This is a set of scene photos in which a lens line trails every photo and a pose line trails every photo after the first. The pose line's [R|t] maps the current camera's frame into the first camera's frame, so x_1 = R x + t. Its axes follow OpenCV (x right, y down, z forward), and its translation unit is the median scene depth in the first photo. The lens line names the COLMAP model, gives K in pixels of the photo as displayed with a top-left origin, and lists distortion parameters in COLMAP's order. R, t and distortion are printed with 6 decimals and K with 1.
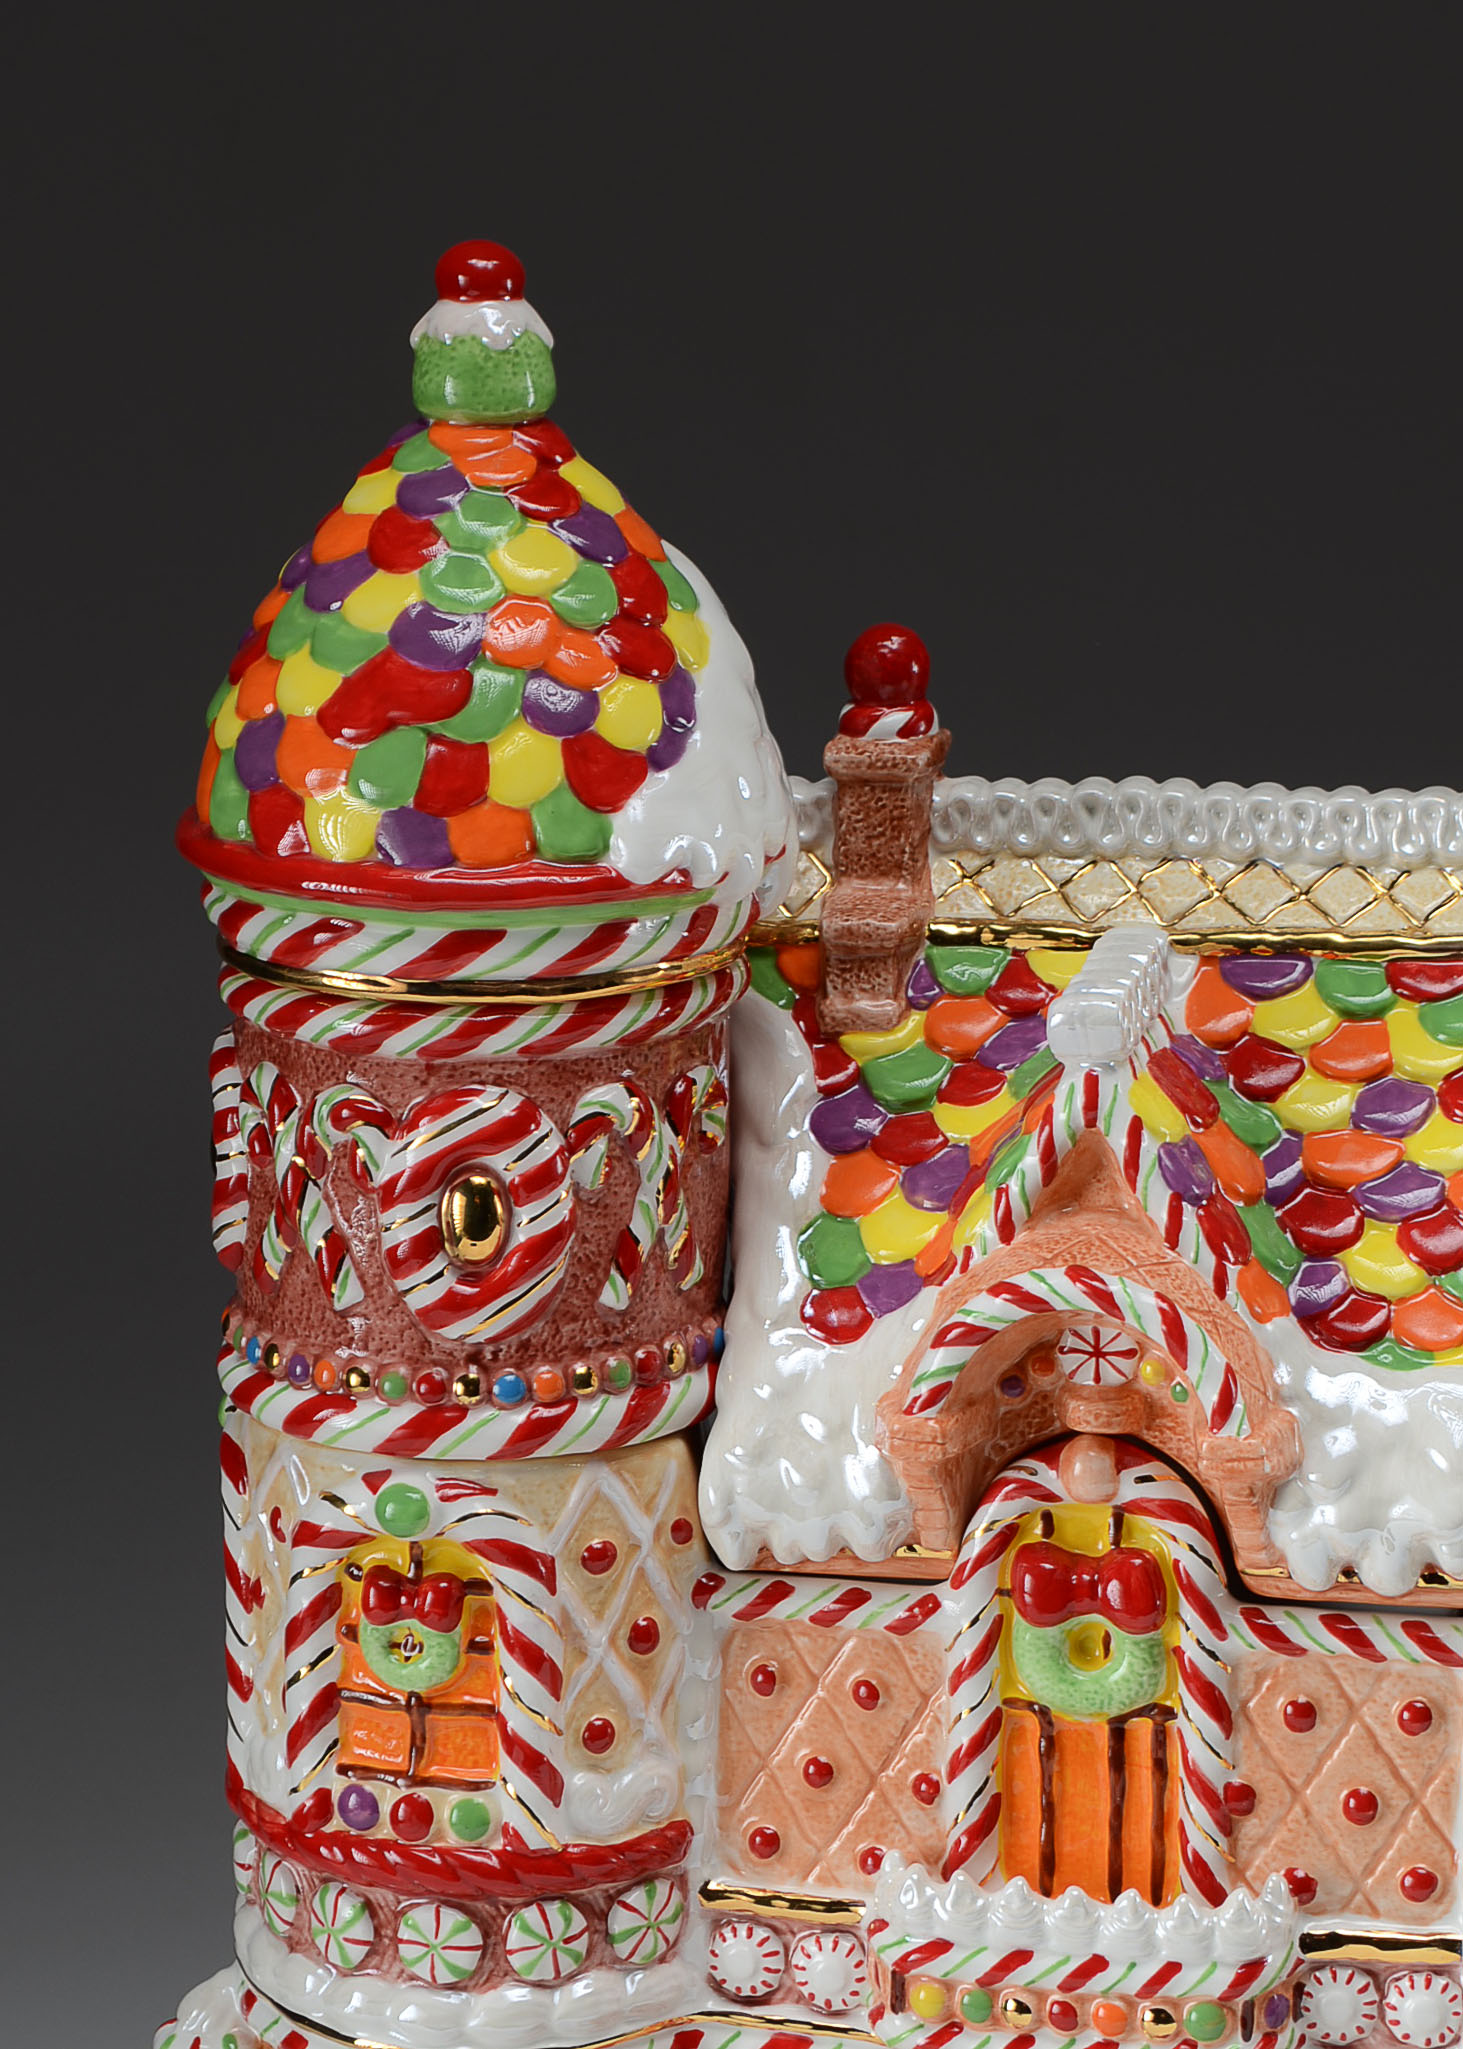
lens RADIAL K [[5573.8, 0, 690.8], [0, 5573.8, 996.1], [0, 0, 1]] dist [0.068438, 0.000000]
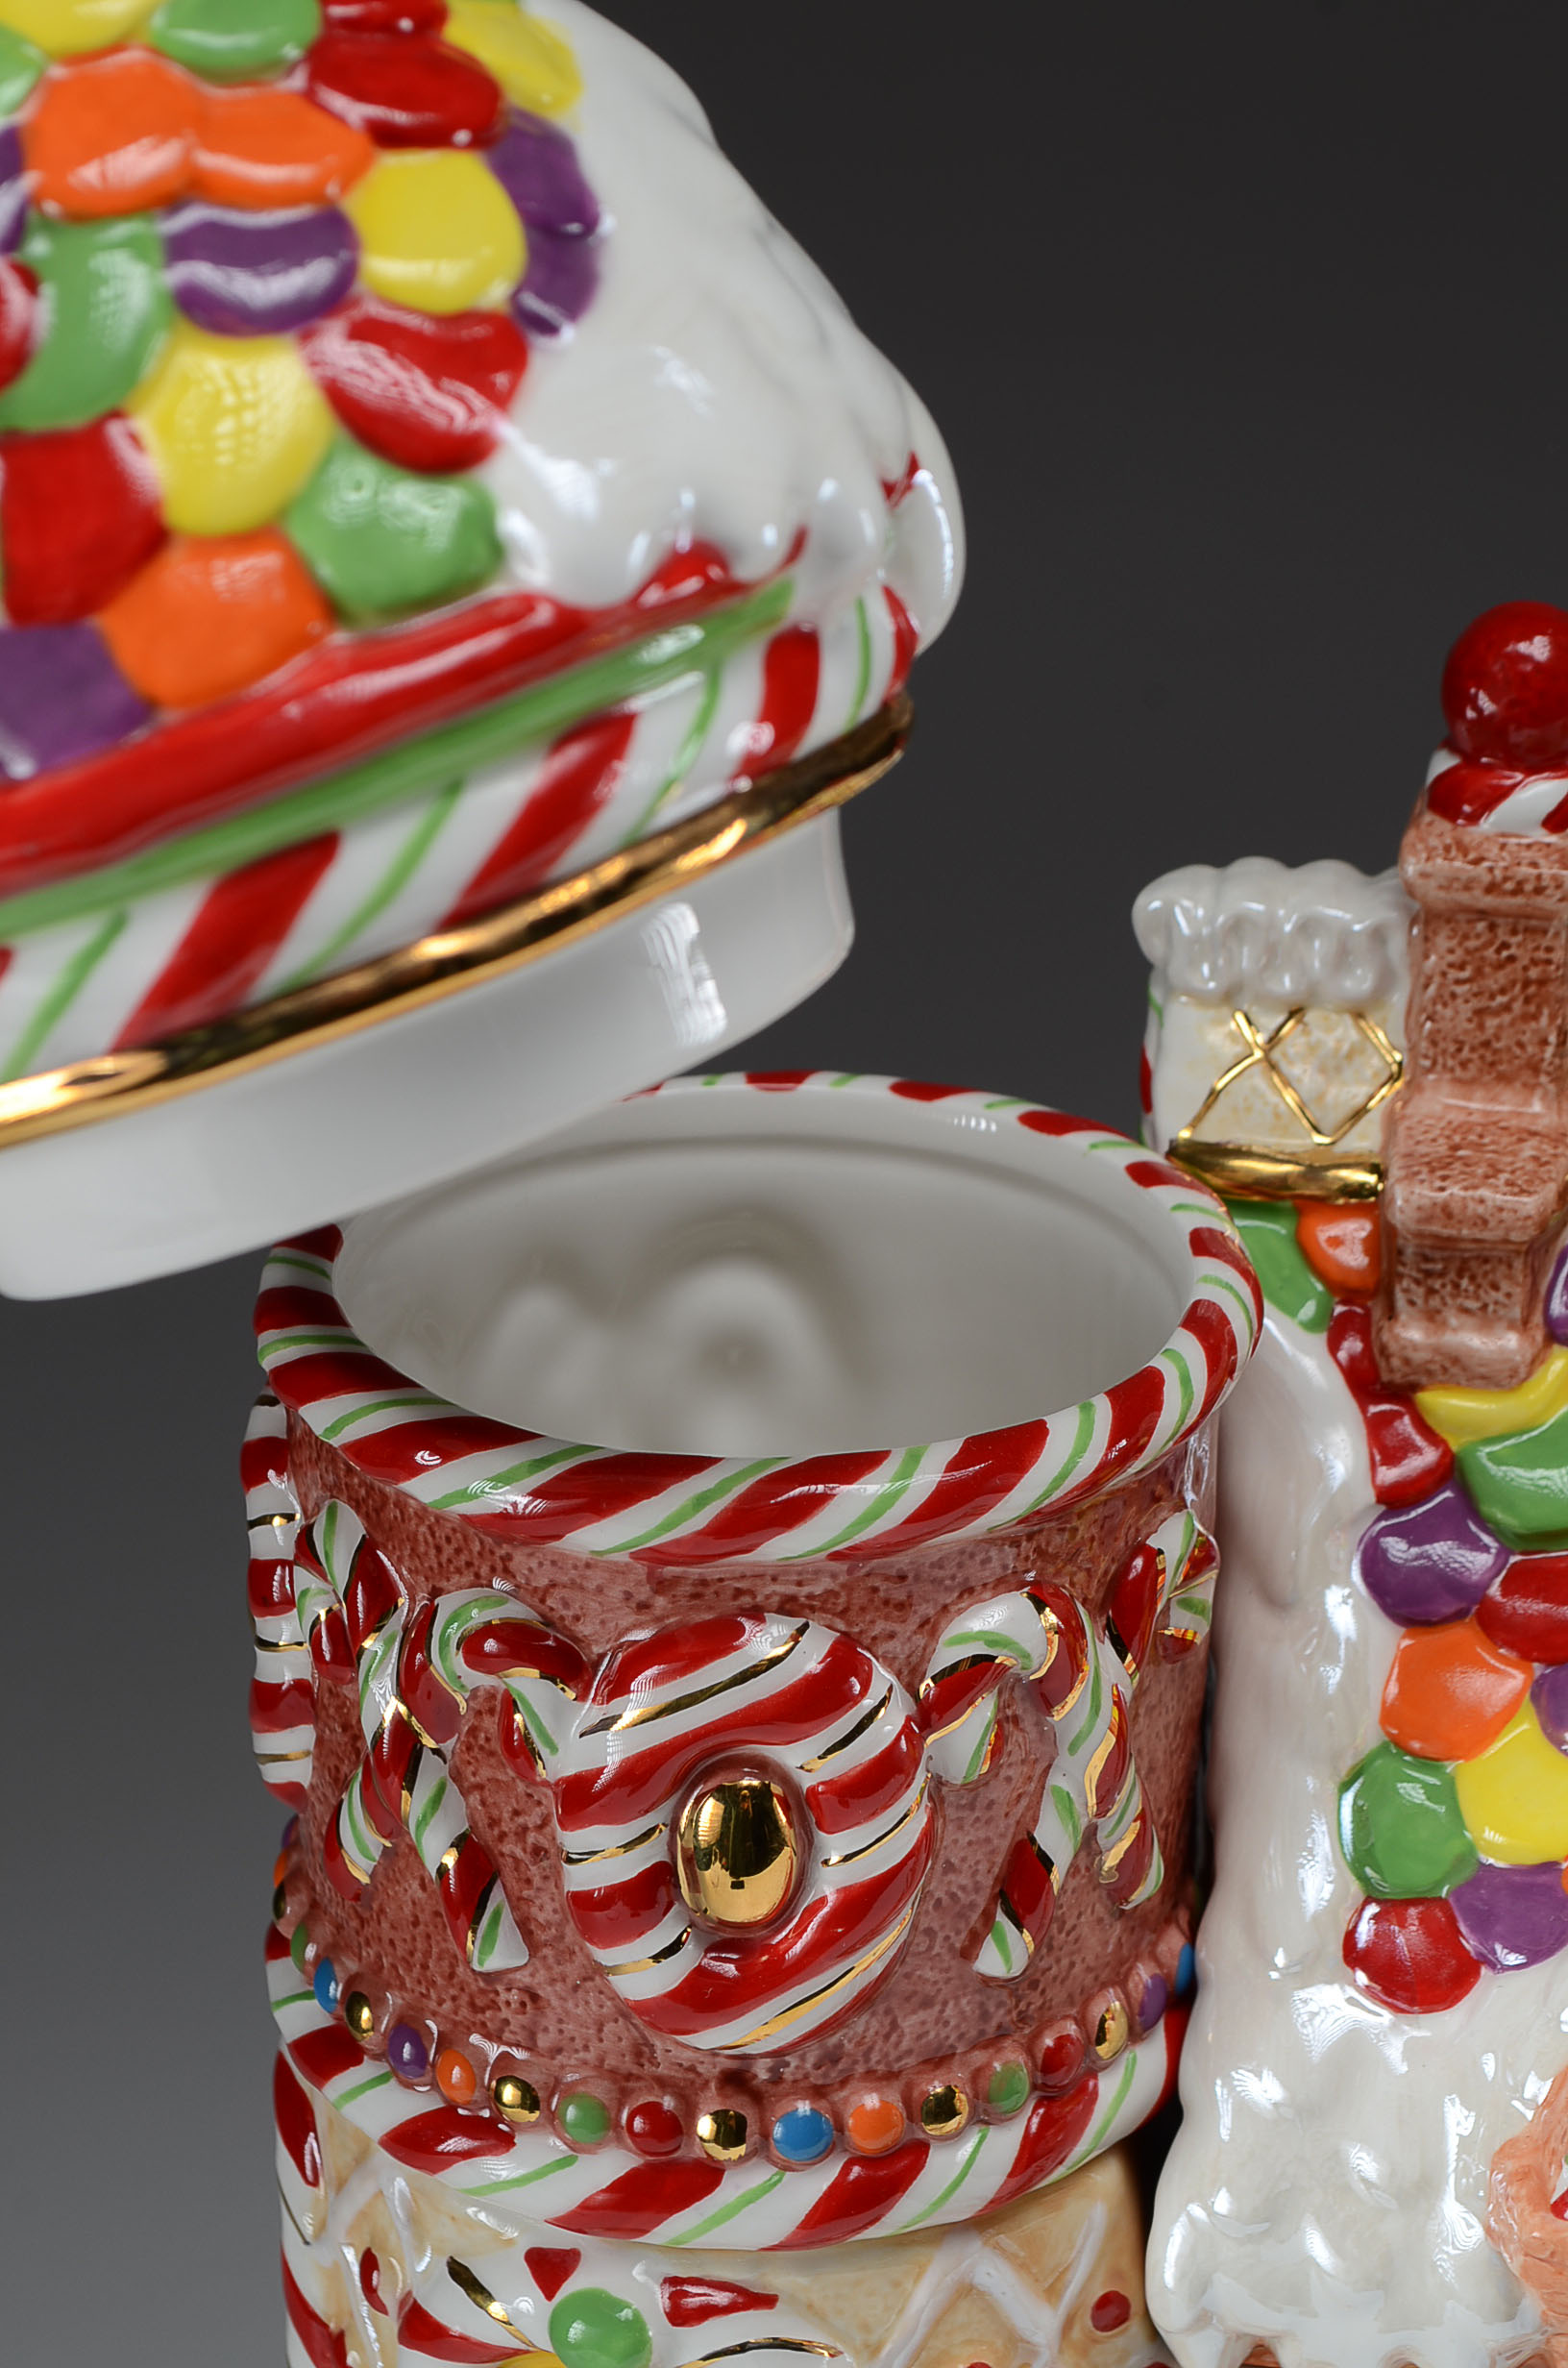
lens RADIAL K [[5295.7, 0, 804.2], [0, 5295.7, 1189.0], [0, 0, 1]] dist [0.027698, 0.000000]
pose [[0.999781, 0.014992, -0.014583, -0.025954], [-0.011728, 0.979193, 0.202593, -0.118056], [0.017317, -0.202378, 0.979154, 0.517900]]
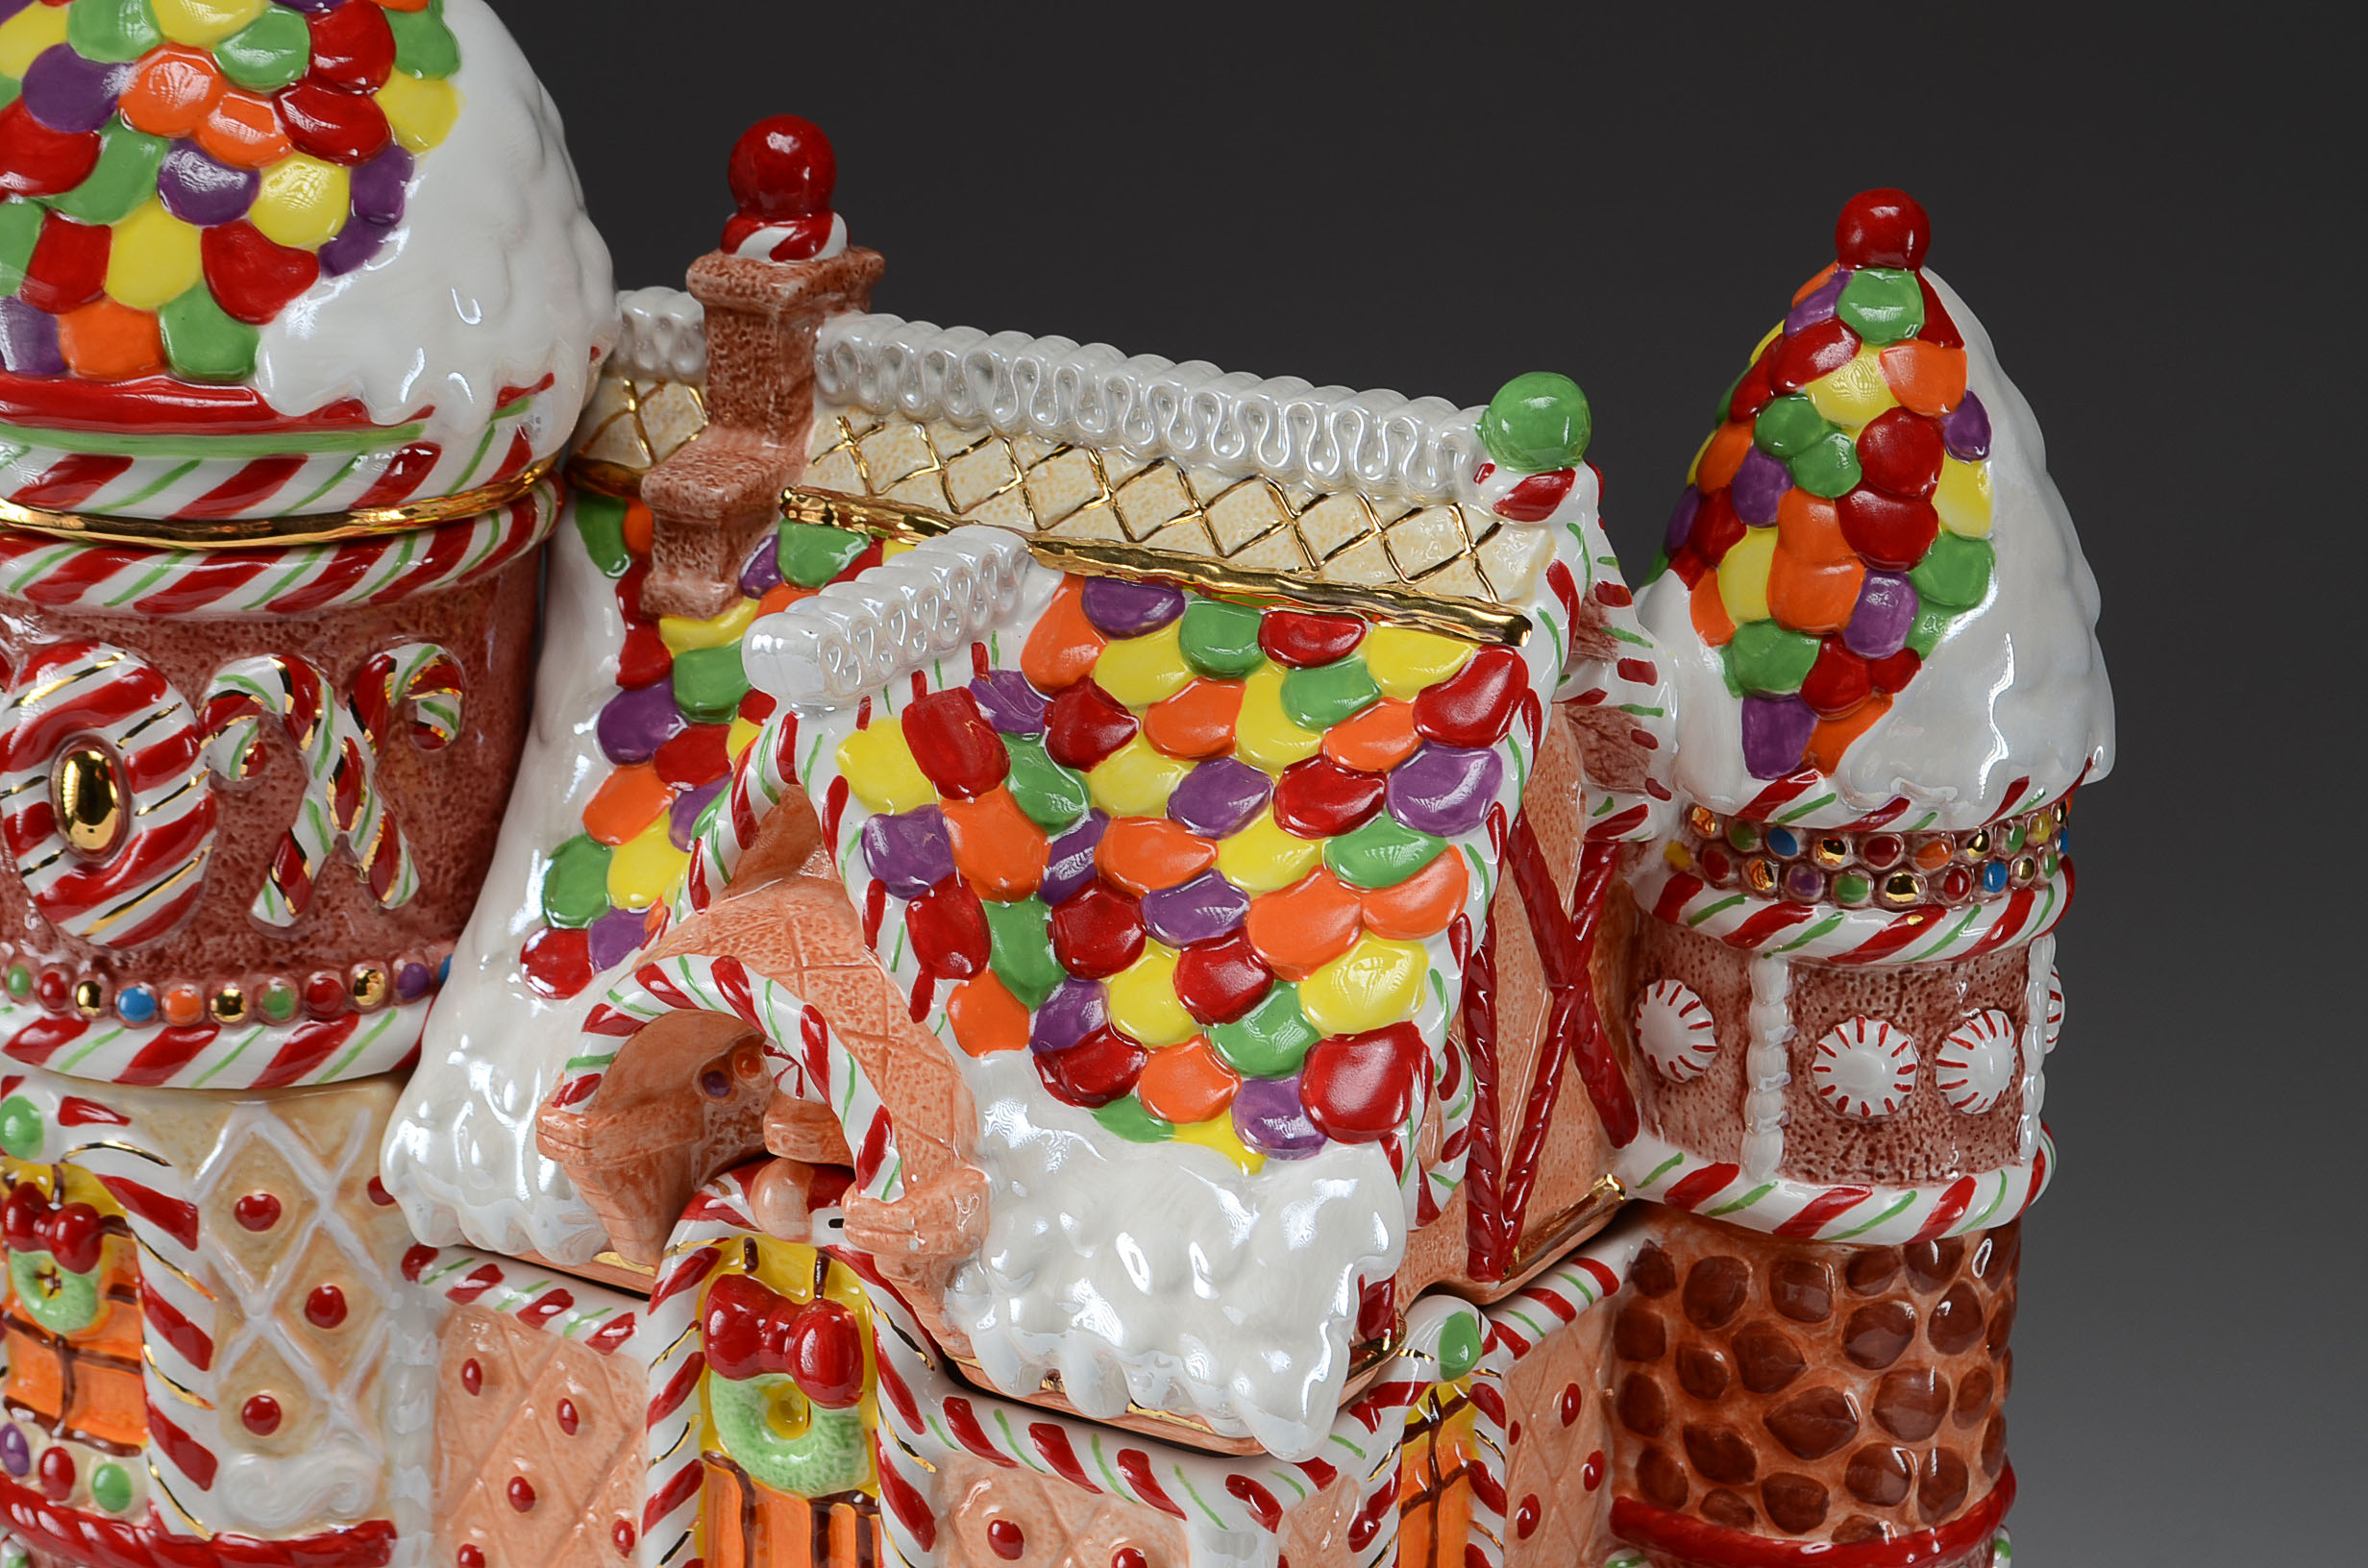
lens RADIAL K [[4672.4, 0, 1182.0], [0, 4672.4, 829.2], [0, 0, 1]] dist [0.048386, 0.000000]
pose [[0.955467, 0.126438, -0.266640, 0.295813], [-0.096726, 0.987828, 0.121815, -0.054974], [0.278796, -0.090599, 0.956067, 0.372346]]
